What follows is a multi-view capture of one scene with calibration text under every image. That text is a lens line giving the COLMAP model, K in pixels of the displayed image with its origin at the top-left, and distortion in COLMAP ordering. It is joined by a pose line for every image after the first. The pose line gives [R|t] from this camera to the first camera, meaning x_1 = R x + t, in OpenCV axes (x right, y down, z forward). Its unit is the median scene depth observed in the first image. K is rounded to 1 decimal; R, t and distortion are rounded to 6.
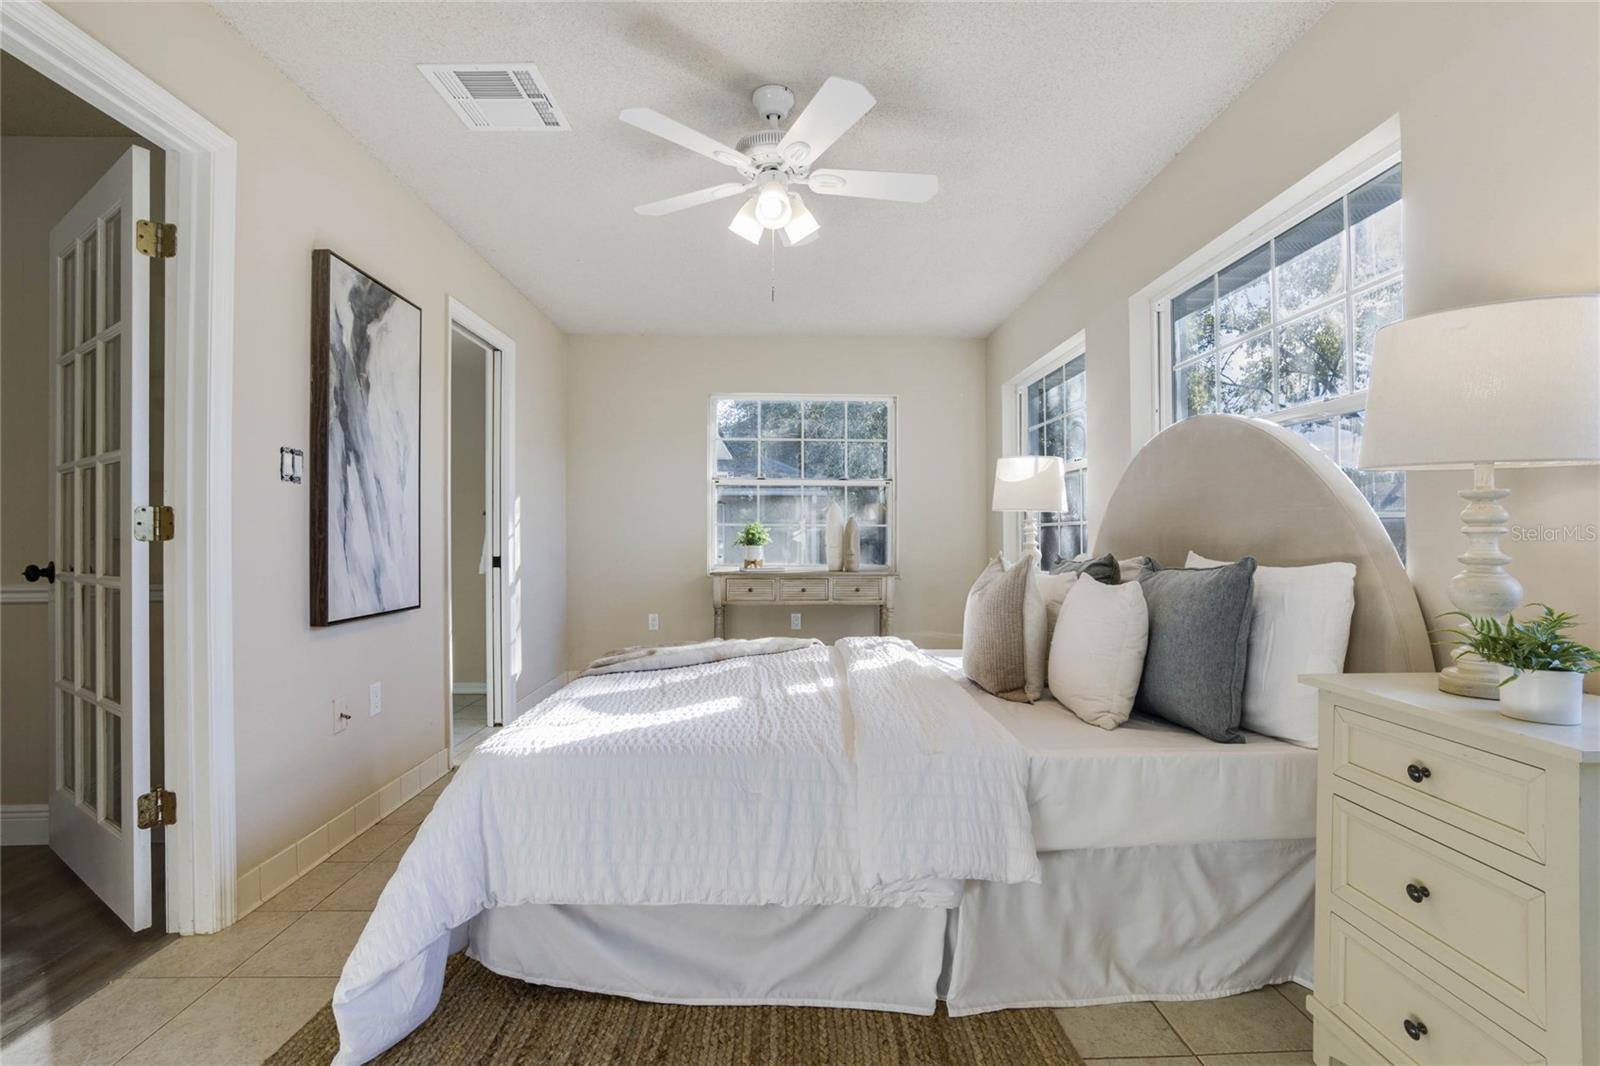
lens RADIAL K [[730.8, 0, 800.0], [0, 730.8, 533.0], [0, 0, 1]] dist [-0.057555, 0.023295]
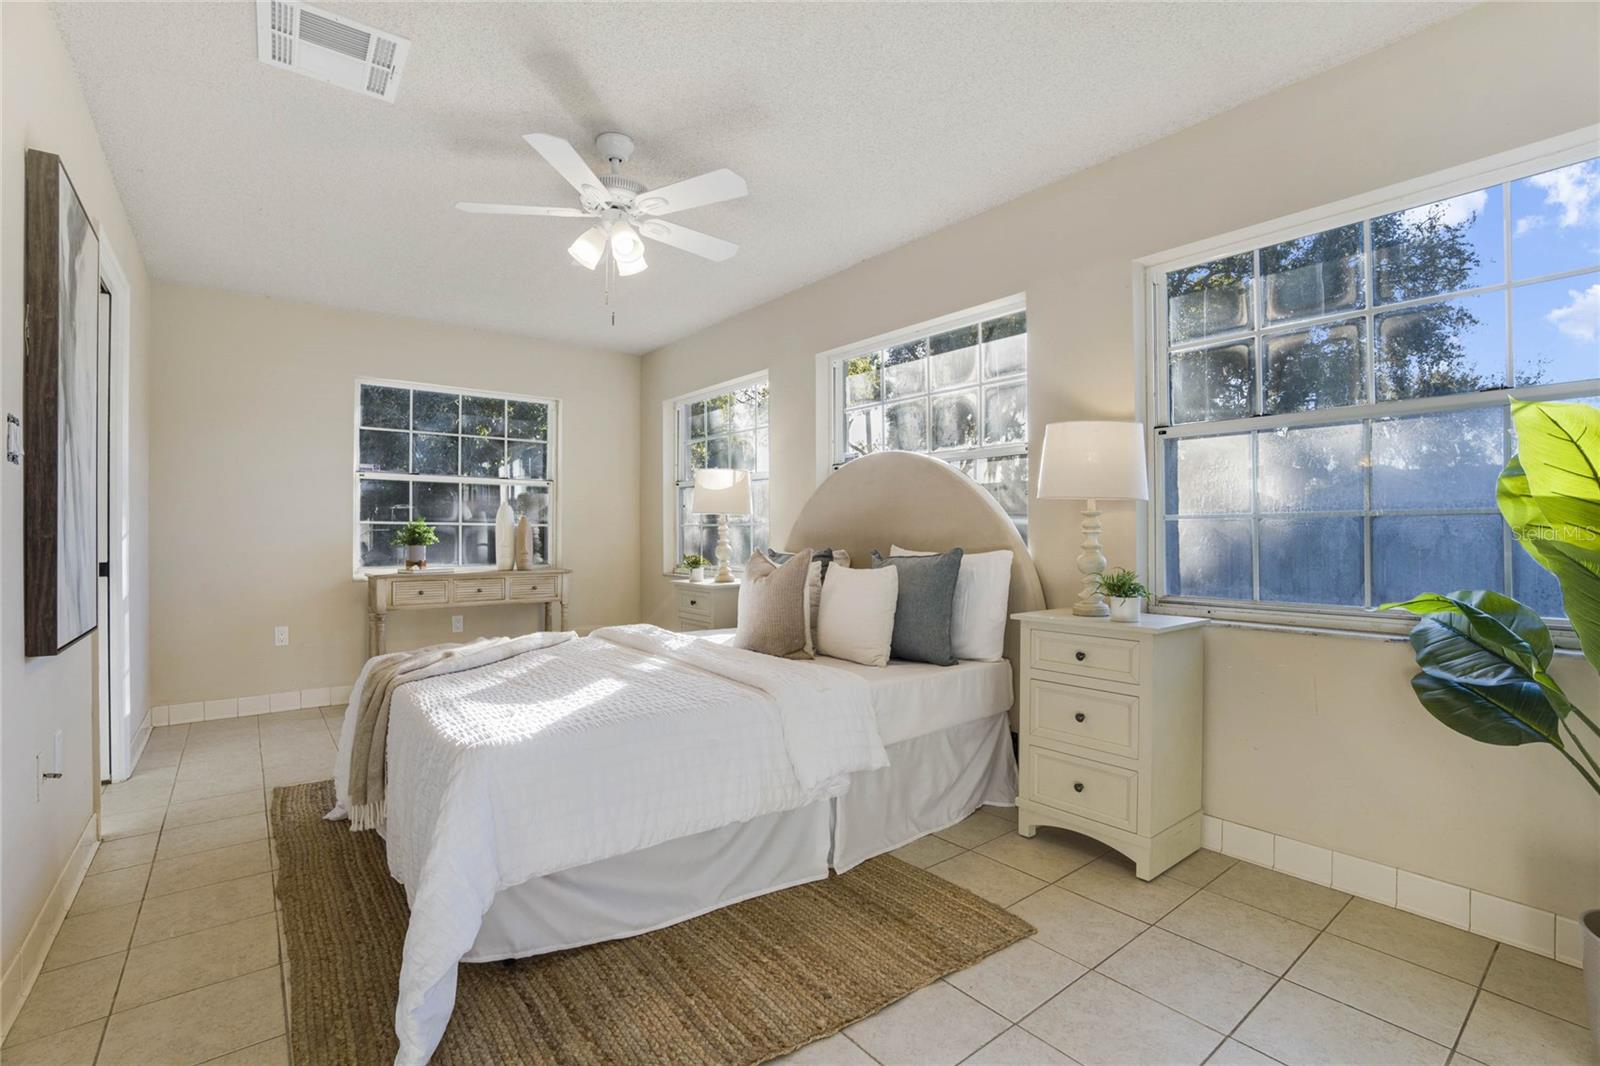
lens RADIAL K [[722.9, 0, 807.0], [0, 722.9, 531.4], [0, 0, 1]] dist [-0.055786, 0.022862]
pose [[0.800327, 0.001963, 0.599561, -0.500291], [-0.001302, 0.999998, -0.001536, -0.000193], [-0.599562, 0.000449, 0.800328, -0.069058]]
